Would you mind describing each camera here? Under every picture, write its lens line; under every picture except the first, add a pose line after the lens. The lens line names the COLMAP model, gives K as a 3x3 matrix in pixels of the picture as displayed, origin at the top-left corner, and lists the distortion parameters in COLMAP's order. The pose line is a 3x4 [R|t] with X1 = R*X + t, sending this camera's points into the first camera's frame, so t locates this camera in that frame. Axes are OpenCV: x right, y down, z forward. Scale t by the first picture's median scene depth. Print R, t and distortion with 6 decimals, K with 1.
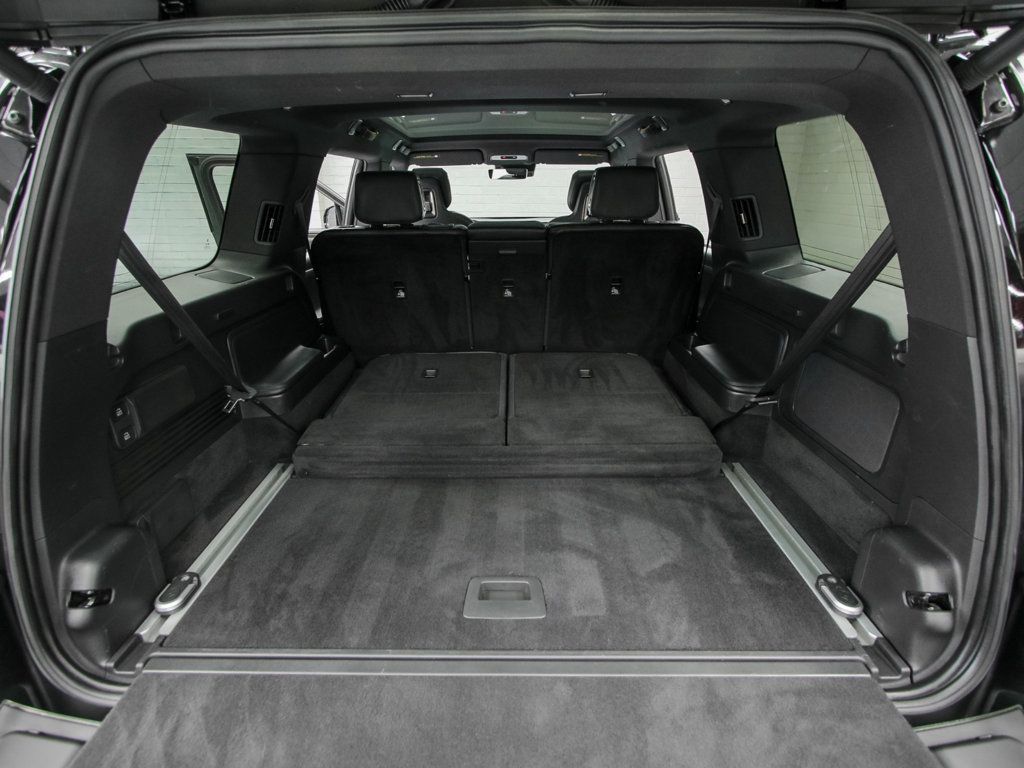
lens RADIAL K [[468.5, 0, 507.7], [0, 468.5, 382.2], [0, 0, 1]] dist [-0.002956, -0.001136]
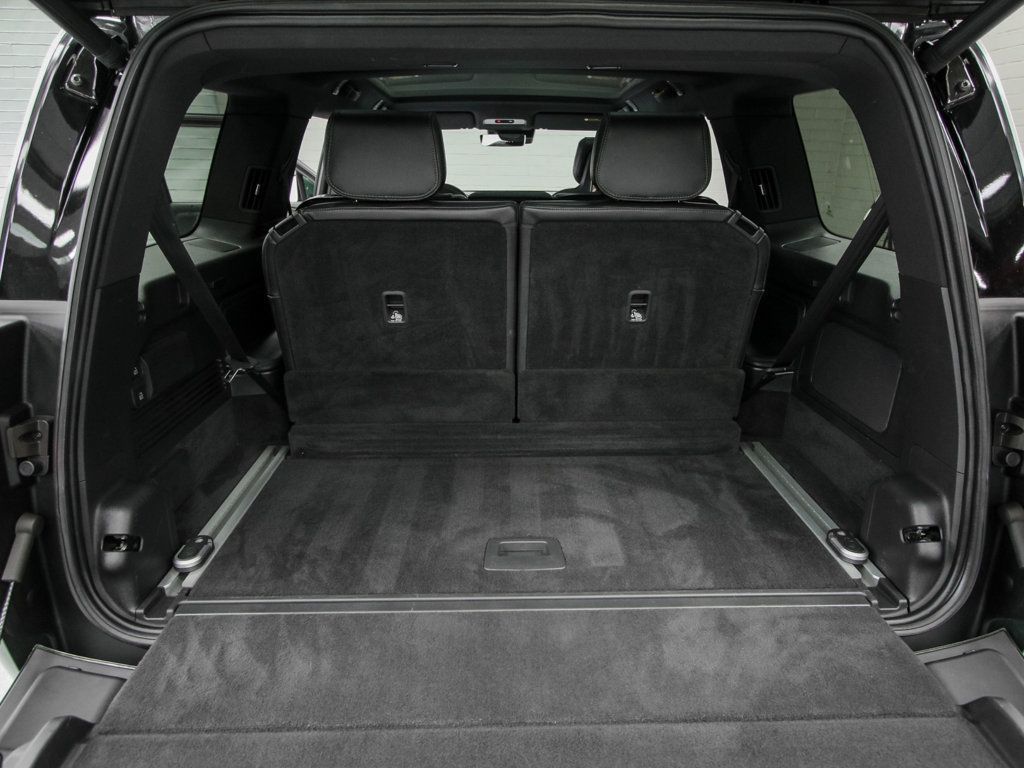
lens RADIAL K [[595.9, 0, 512.0], [0, 595.9, 384.0], [0, 0, 1]] dist [0.001920, 0.001826]
pose [[0.999380, -0.000395, 0.035195, -0.074055], [0.001467, 0.999535, -0.030454, 0.126693], [-0.035166, 0.030486, 0.998916, -0.282929]]
